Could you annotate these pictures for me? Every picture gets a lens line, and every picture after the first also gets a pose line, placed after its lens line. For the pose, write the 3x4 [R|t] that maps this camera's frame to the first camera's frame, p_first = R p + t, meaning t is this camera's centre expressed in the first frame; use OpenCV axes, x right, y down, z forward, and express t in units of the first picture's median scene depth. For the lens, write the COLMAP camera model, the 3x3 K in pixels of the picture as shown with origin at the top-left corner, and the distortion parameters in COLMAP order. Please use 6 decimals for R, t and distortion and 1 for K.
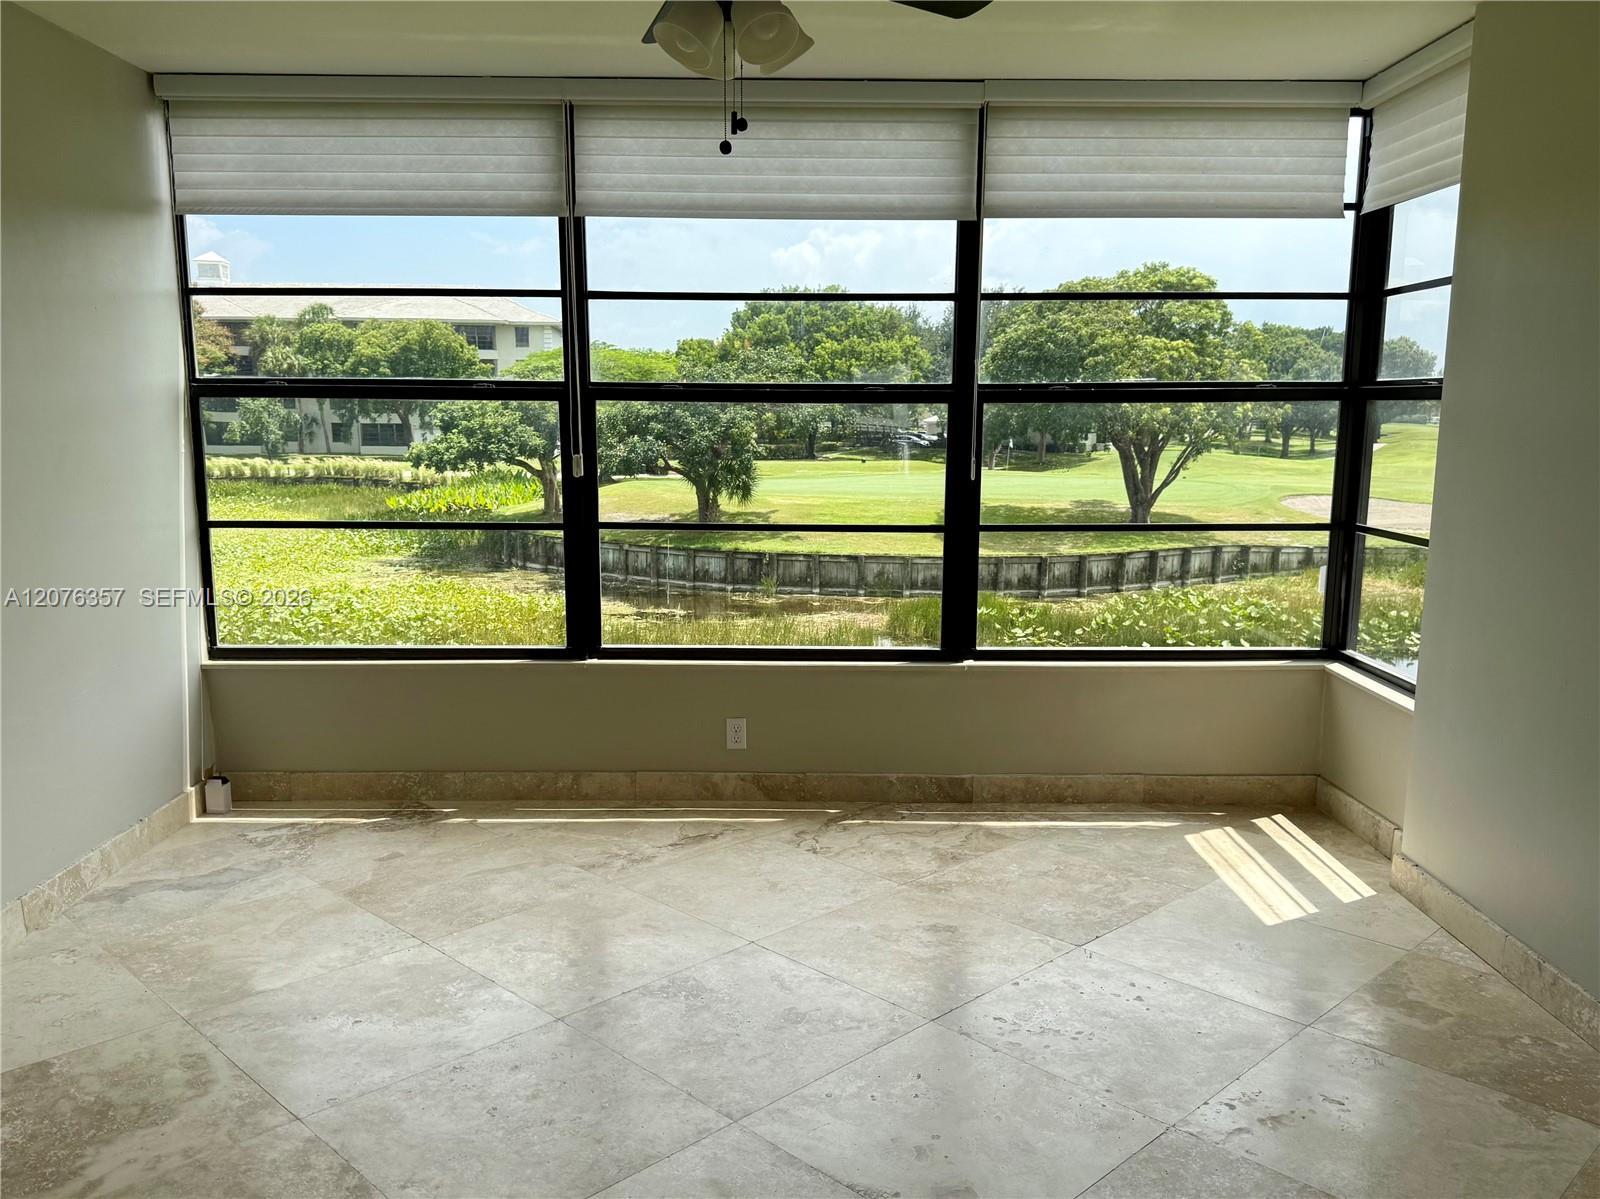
lens RADIAL K [[1172.0, 0, 827.8], [0, 1172.0, 637.6], [0, 0, 1]] dist [0.085227, -0.007333]
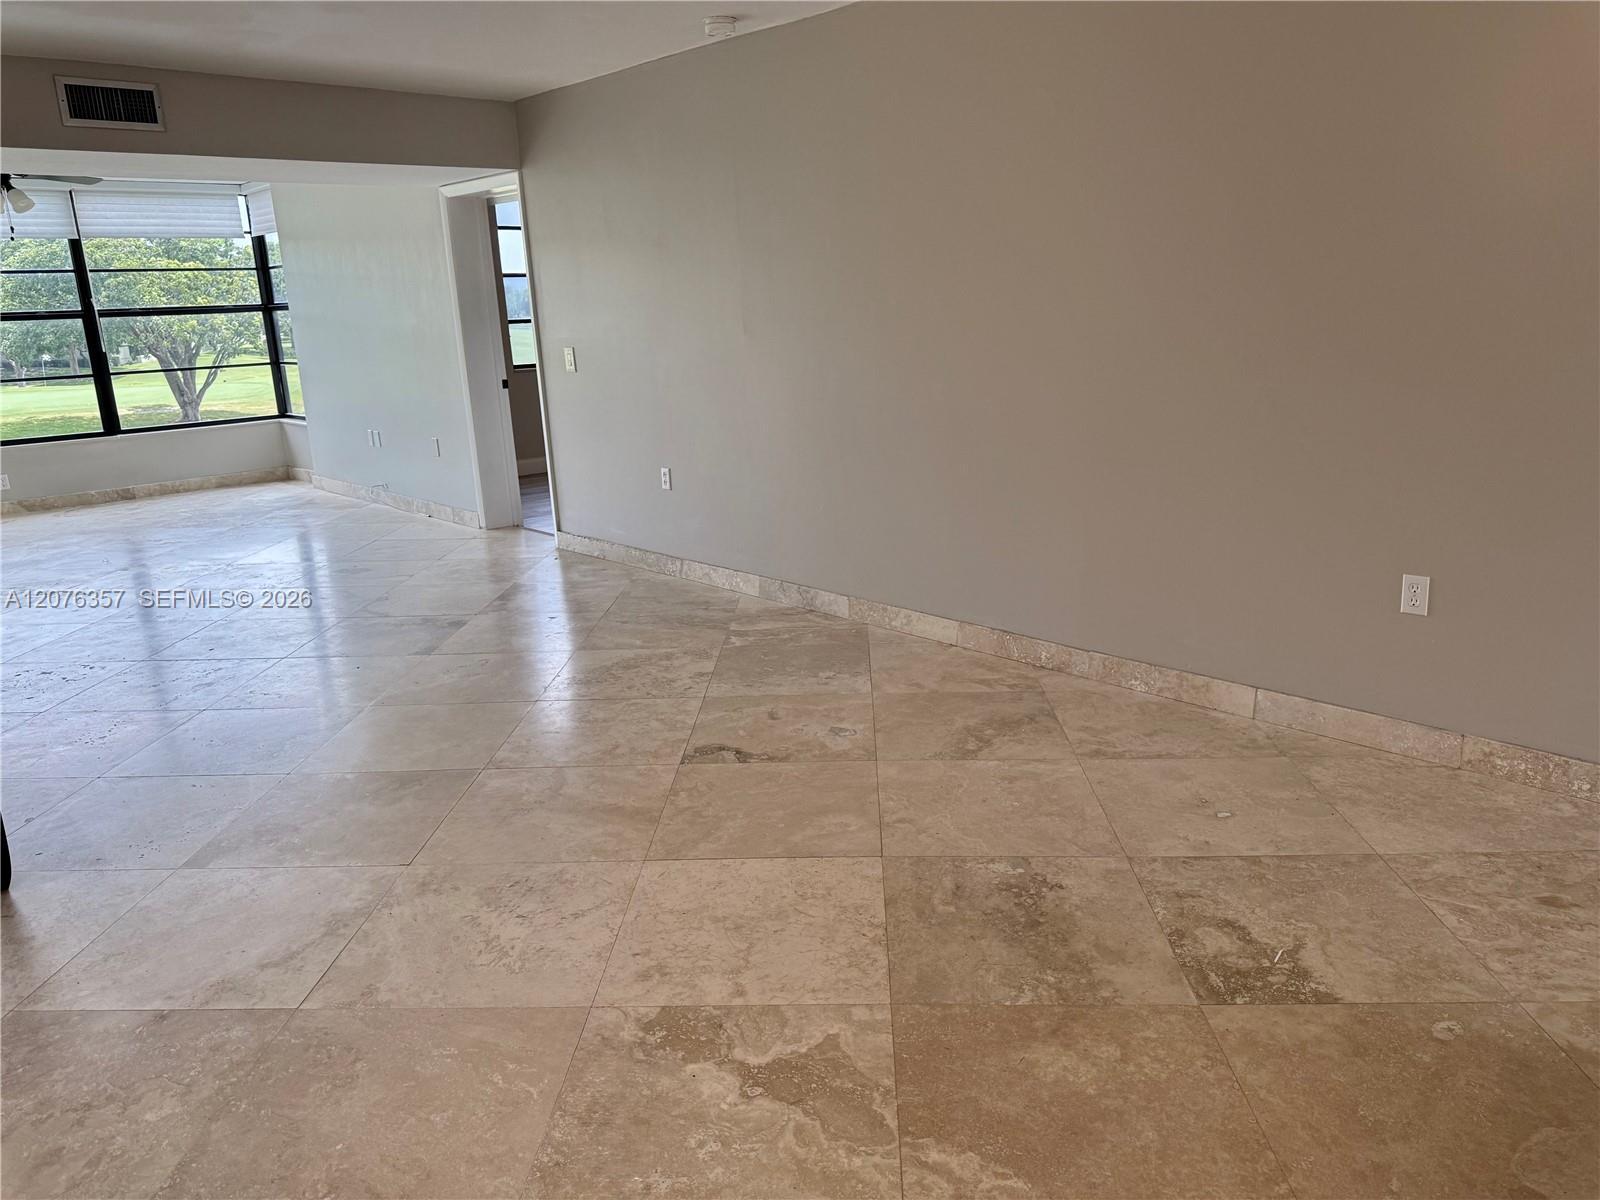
lens RADIAL K [[1144.6, 0, 794.1], [0, 1144.6, 604.2], [0, 0, 1]] dist [0.066651, -0.085815]
pose [[0.738133, -0.202451, 0.643564, -0.078430], [0.168446, 0.979006, 0.114775, 0.056330], [-0.653289, 0.023687, 0.756738, -0.282117]]
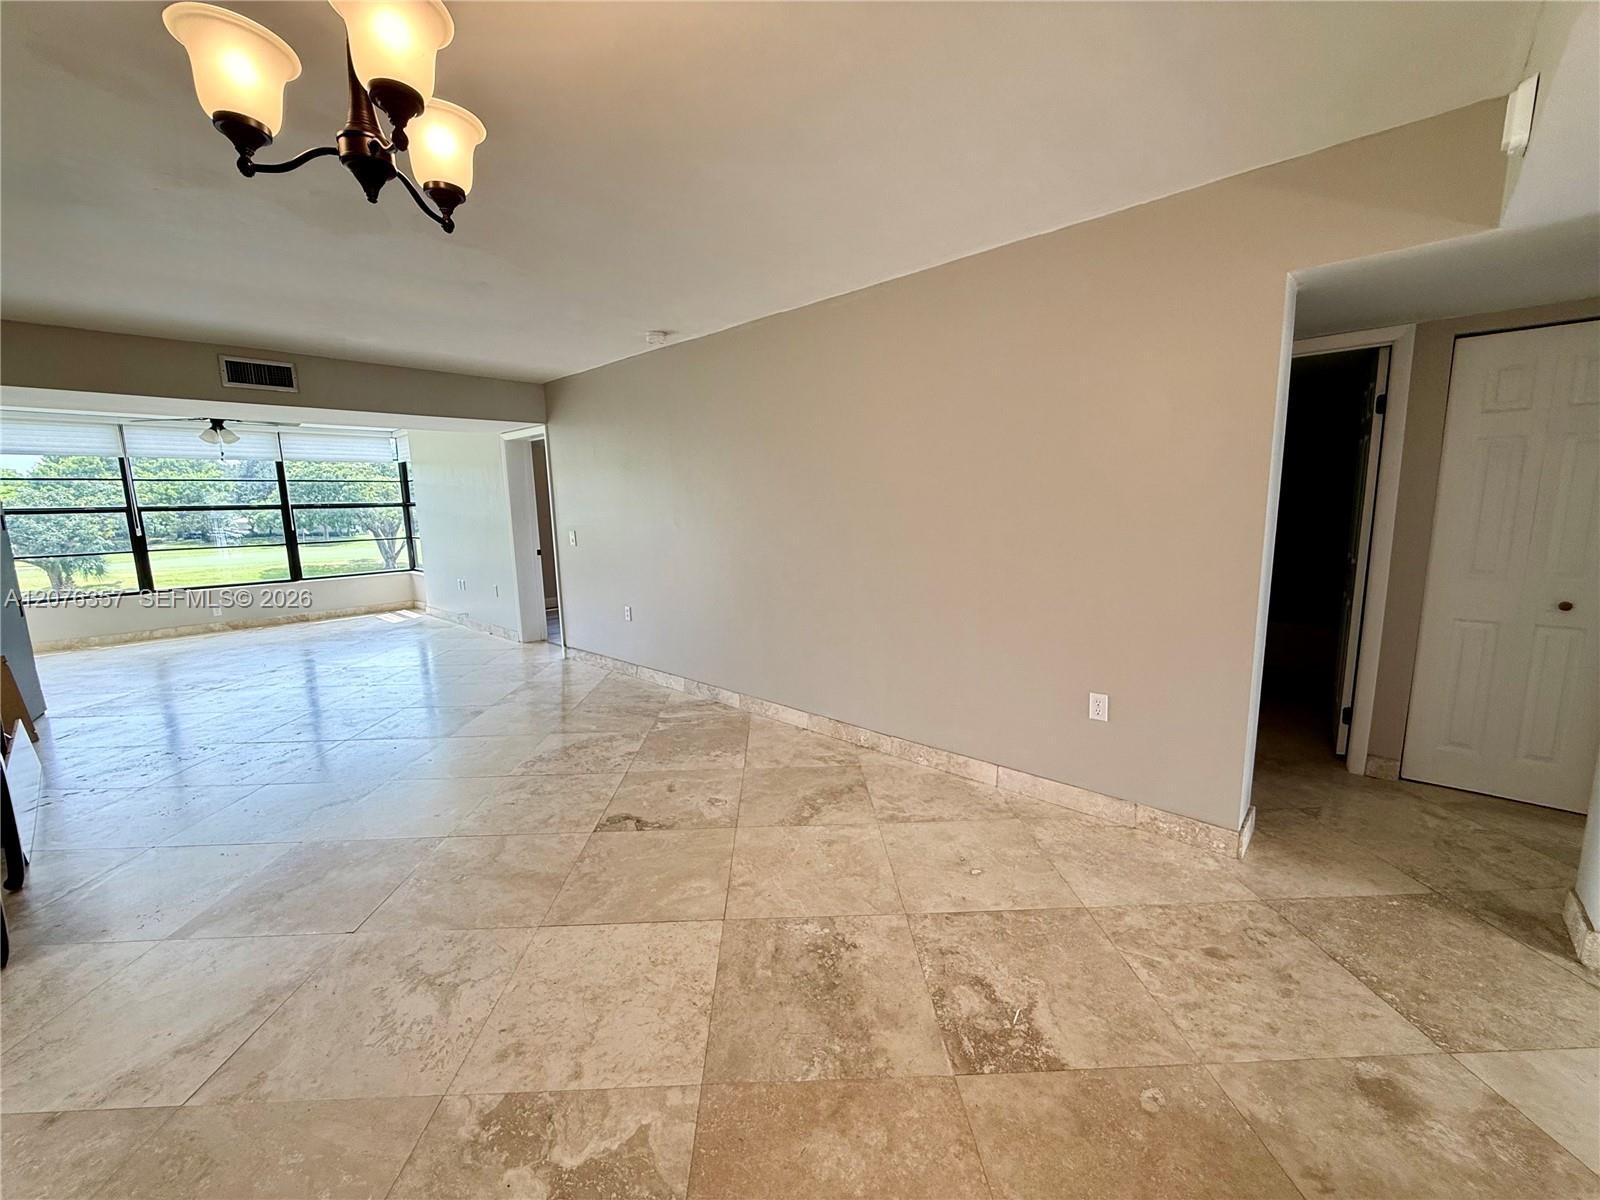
lens RADIAL K [[642.5, 0, 791.3], [0, 642.5, 603.1], [0, 0, 1]] dist [0.000986, 0.000637]
pose [[0.696457, -0.129539, 0.705810, -0.043359], [0.161606, 0.986619, 0.021613, 0.053616], [-0.699165, 0.099011, 0.708071, -0.267231]]
